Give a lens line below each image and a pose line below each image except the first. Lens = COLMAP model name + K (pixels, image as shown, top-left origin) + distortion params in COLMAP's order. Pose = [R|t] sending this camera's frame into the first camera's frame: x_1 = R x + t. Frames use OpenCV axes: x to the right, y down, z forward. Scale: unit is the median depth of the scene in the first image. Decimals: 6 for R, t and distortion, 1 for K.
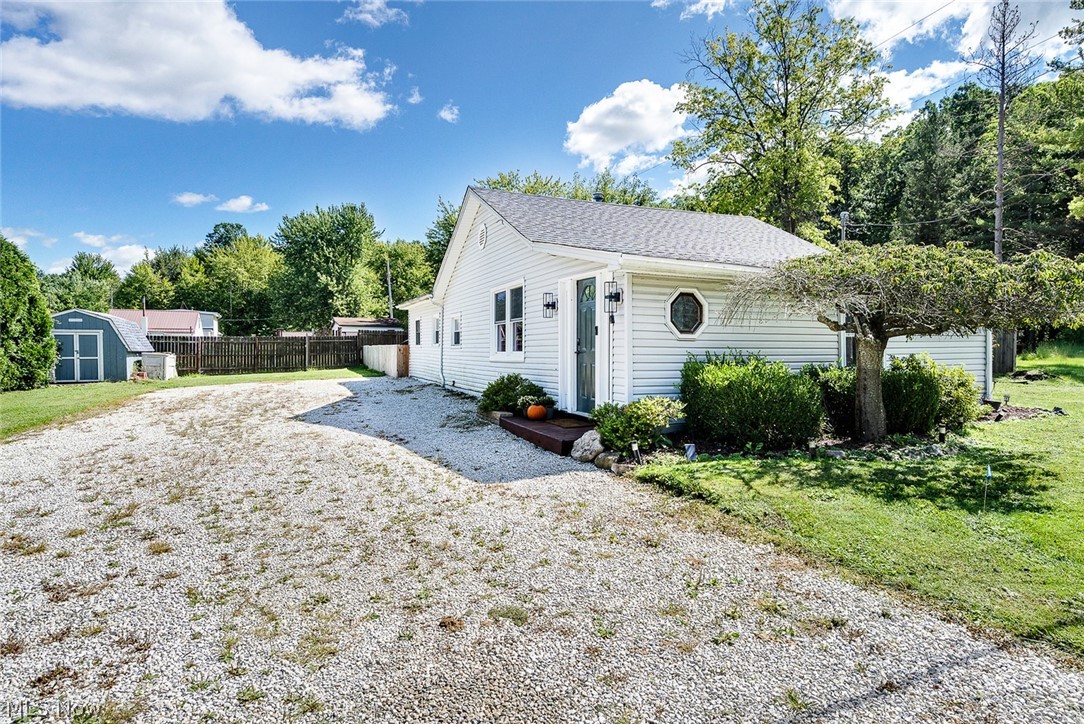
lens RADIAL K [[589.1, 0, 545.8], [0, 589.1, 362.8], [0, 0, 1]] dist [-0.000038, 0.000202]
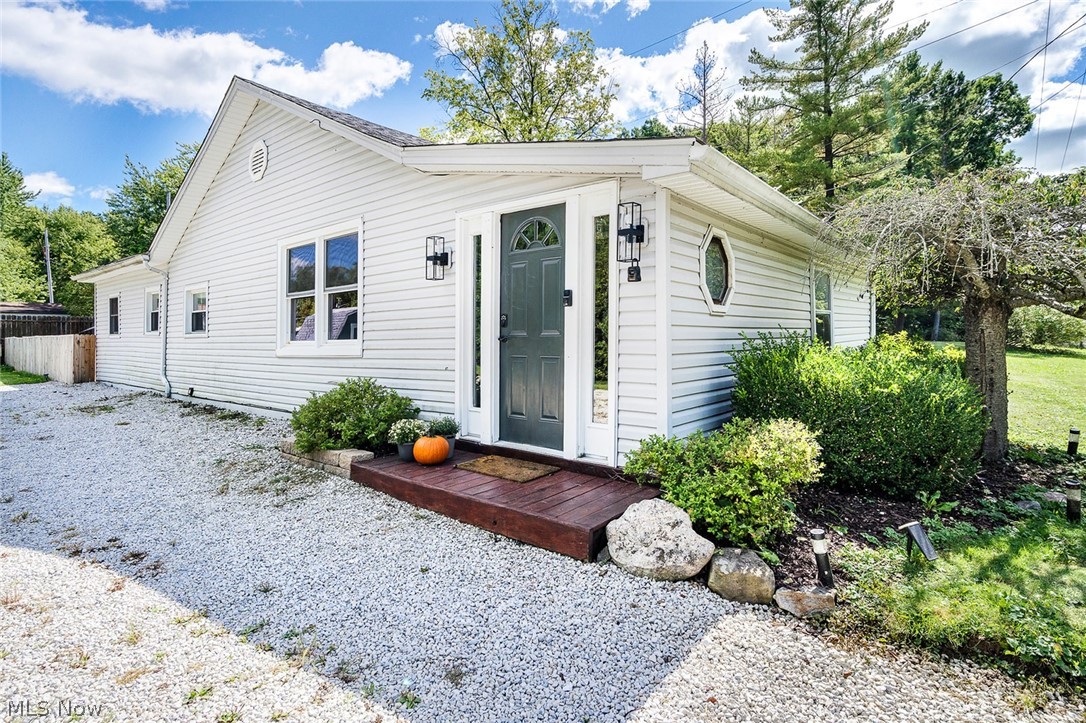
lens RADIAL K [[553.3, 0, 537.3], [0, 553.3, 330.5], [0, 0, 1]] dist [-0.000719, -0.001045]
pose [[0.892302, -0.009546, 0.451339, -0.055225], [0.025371, 0.999257, -0.029025, -0.003116], [-0.450726, 0.037350, 0.891880, 0.171284]]
